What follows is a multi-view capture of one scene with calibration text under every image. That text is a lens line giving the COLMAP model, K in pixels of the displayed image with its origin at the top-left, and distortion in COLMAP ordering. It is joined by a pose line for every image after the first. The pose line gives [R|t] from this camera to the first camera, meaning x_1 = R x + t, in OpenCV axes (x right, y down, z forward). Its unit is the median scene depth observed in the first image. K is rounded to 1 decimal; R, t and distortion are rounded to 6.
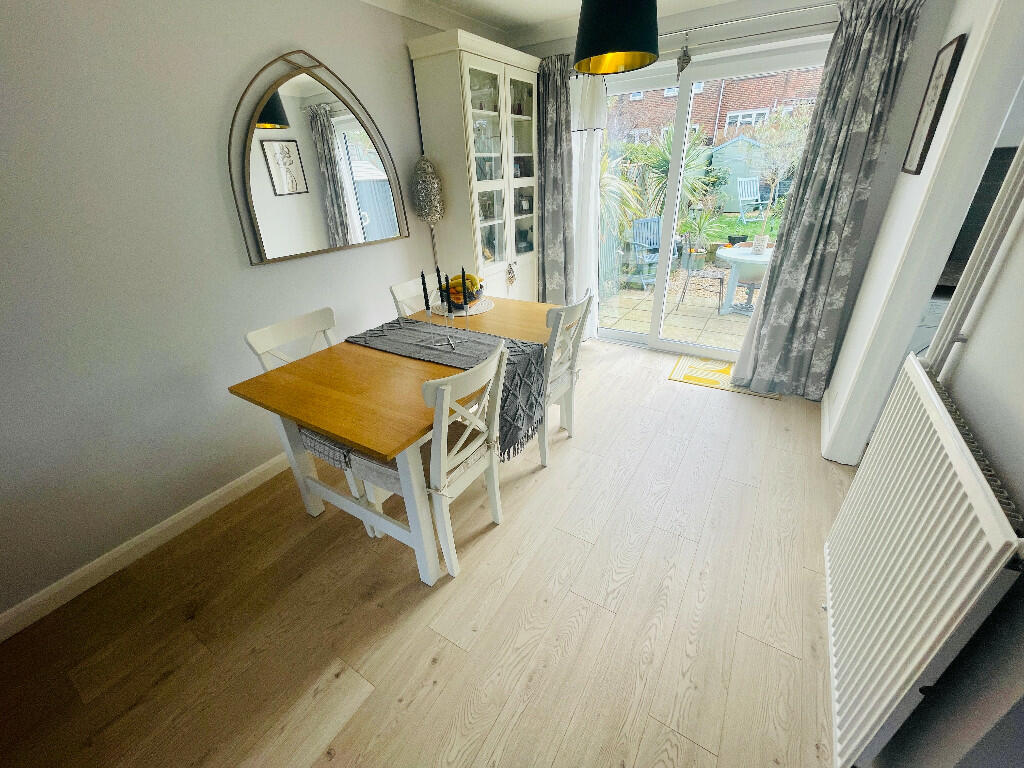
lens RADIAL K [[416.5, 0, 512.0], [0, 416.5, 384.0], [0, 0, 1]] dist [-0.005453, -0.000152]
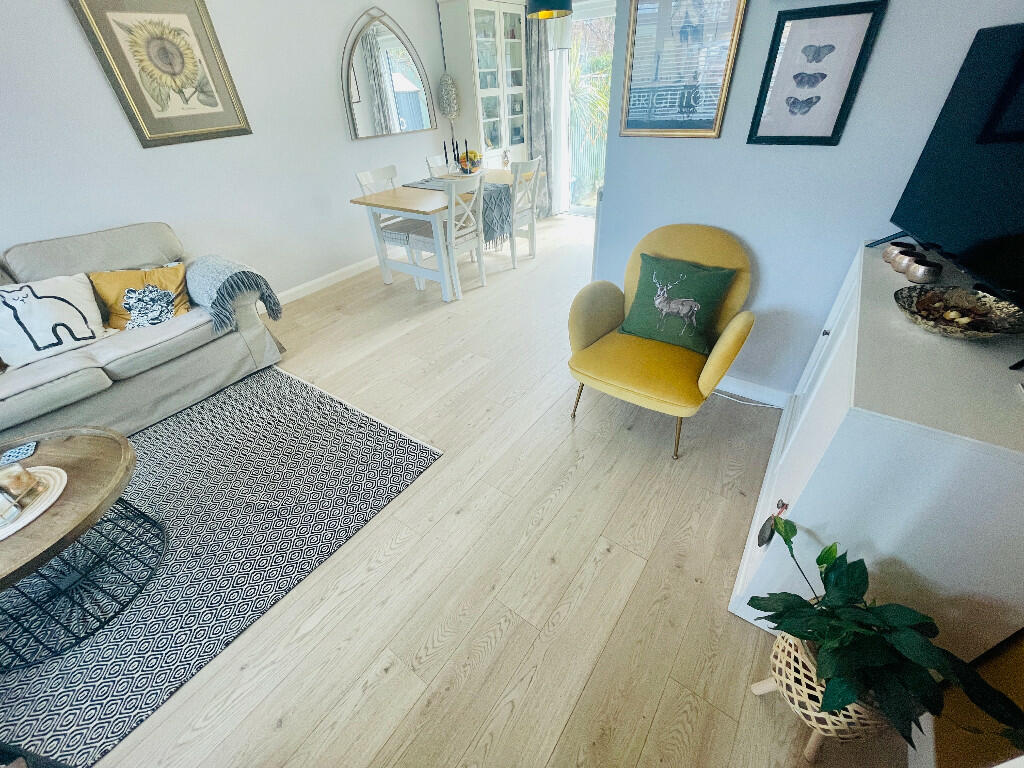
lens RADIAL K [[415.4, 0, 512.0], [0, 415.4, 384.0], [0, 0, 1]] dist [-0.003375, 0.000204]
pose [[0.997364, 0.032870, -0.064689, 0.148410], [-0.022432, 0.987515, 0.155920, 0.308304], [0.069006, -0.154057, 0.985649, -0.596002]]
